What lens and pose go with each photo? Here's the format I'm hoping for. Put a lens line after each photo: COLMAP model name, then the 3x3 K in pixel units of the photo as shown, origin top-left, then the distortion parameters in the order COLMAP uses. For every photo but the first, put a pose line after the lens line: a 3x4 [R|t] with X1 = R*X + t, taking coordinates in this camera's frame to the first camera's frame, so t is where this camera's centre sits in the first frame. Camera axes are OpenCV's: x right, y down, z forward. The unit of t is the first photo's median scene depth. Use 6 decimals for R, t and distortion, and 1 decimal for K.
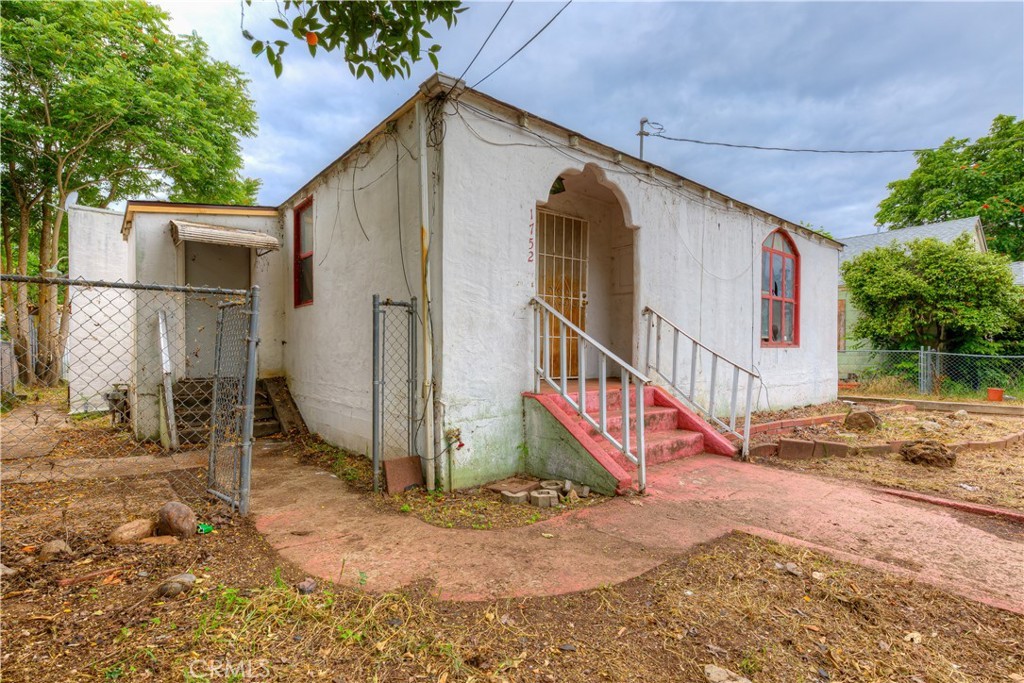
lens RADIAL K [[498.4, 0, 512.8], [0, 498.4, 352.9], [0, 0, 1]] dist [-0.002389, -0.000469]
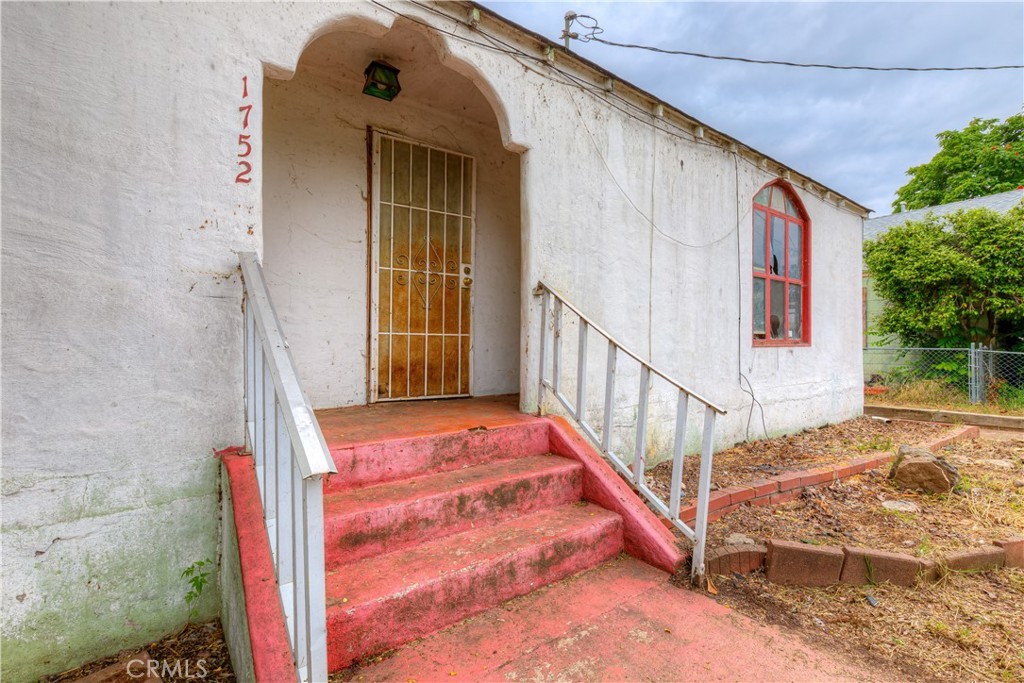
lens RADIAL K [[459.1, 0, 512.0], [0, 459.1, 341.5], [0, 0, 1]] dist [0.002389, 0.000493]
pose [[0.998480, -0.003324, -0.055010, 0.200993], [0.002596, 0.999908, -0.013298, -0.011644], [0.055049, 0.013135, 0.998397, 0.346916]]
